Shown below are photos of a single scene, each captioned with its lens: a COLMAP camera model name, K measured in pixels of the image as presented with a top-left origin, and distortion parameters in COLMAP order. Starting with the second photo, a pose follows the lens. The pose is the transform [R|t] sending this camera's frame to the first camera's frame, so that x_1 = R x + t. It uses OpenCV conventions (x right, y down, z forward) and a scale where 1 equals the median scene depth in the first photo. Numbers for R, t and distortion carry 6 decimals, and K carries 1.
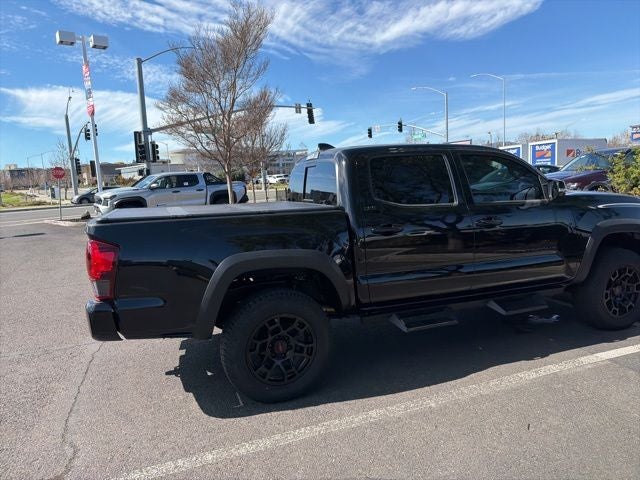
lens RADIAL K [[451.1, 0, 318.3], [0, 451.1, 244.1], [0, 0, 1]] dist [0.055086, -0.074421]
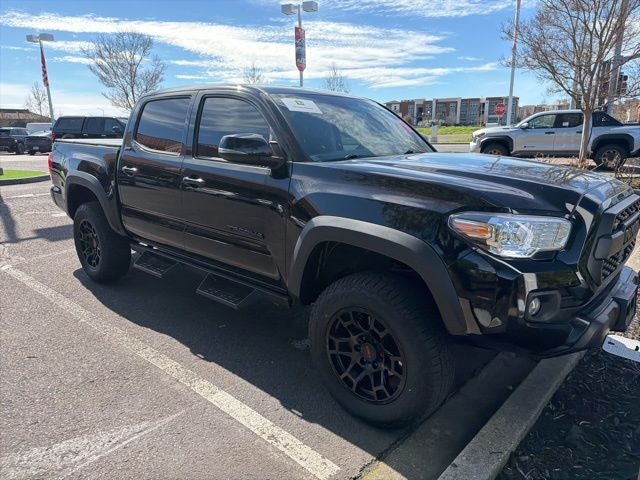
lens RADIAL K [[450.8, 0, 320.0], [0, 450.8, 240.0], [0, 0, 1]] dist [0.003362, -0.001719]
pose [[0.463980, 0.255356, -0.848243, 0.165495], [-0.144167, 0.966552, 0.212114, -0.020734], [0.874036, 0.023872, 0.485274, 0.108377]]
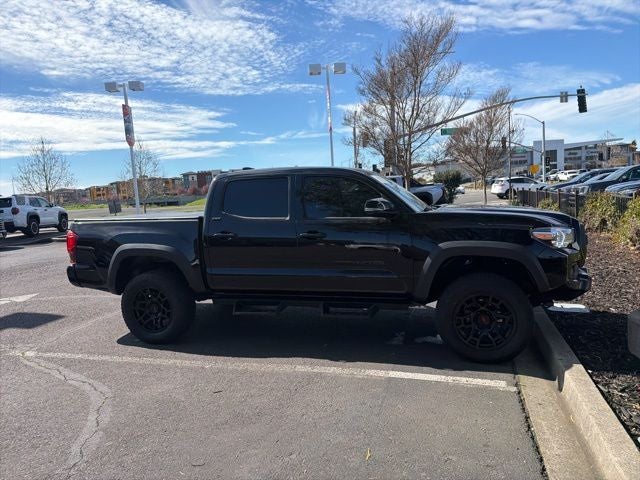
lens RADIAL K [[449.3, 0, 316.6], [0, 449.3, 244.3], [0, 0, 1]] dist [0.035292, -0.046095]
pose [[0.797701, 0.073230, -0.598591, 0.144877], [-0.069411, 0.997152, 0.029490, -0.008124], [0.599045, 0.018025, 0.800512, 0.012289]]
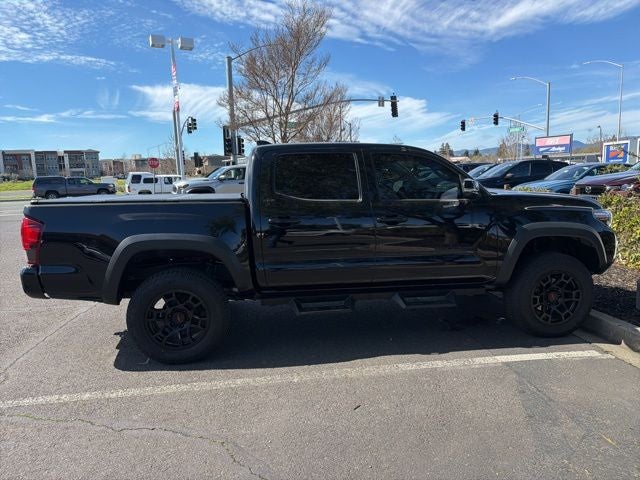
lens RADIAL K [[453.5, 0, 317.0], [0, 453.5, 249.6], [0, 0, 1]] dist [0.004720, -0.008351]
pose [[0.975479, 0.057828, -0.212361, 0.058156], [-0.052293, 0.998132, 0.031596, -0.000303], [0.213791, -0.019716, 0.976680, -0.006678]]
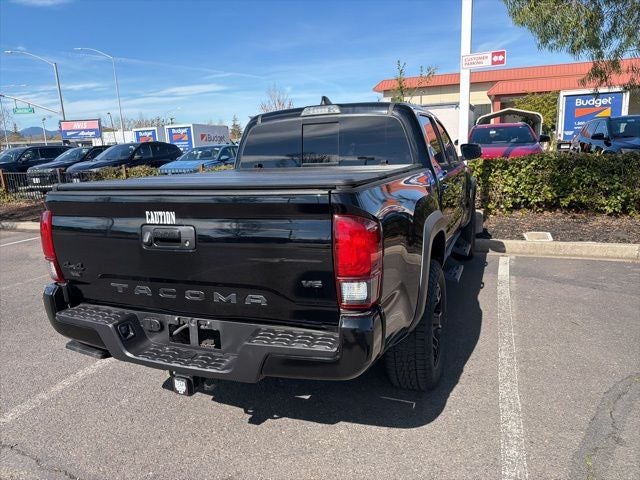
lens RADIAL K [[468.8, 0, 330.6], [0, 468.8, 226.8], [0, 0, 1]] dist [-0.007937, 0.002406]
pose [[0.660188, -0.107972, 0.743299, -0.098337], [0.116261, 0.992377, 0.040891, -0.001129], [-0.742048, 0.059421, 0.667708, 0.061302]]
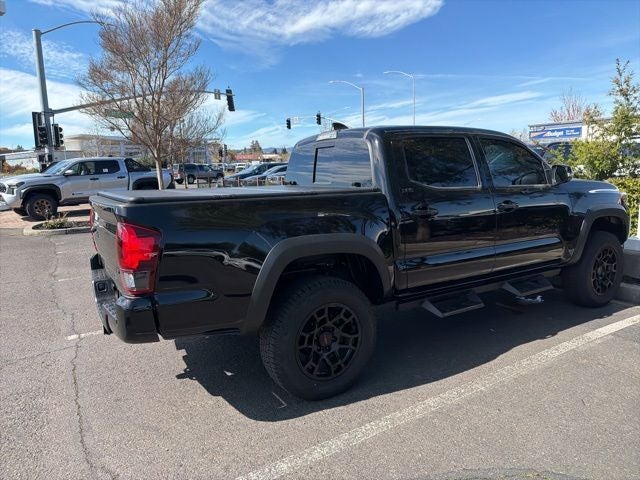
lens RADIAL K [[451.1, 0, 318.3], [0, 451.1, 244.1], [0, 0, 1]] dist [0.055086, -0.074421]
pose [[0.980991, -0.015354, 0.193444, -0.031856], [0.012041, 0.999760, 0.018290, 0.001910], [-0.193679, -0.015613, 0.980941, 0.011678]]
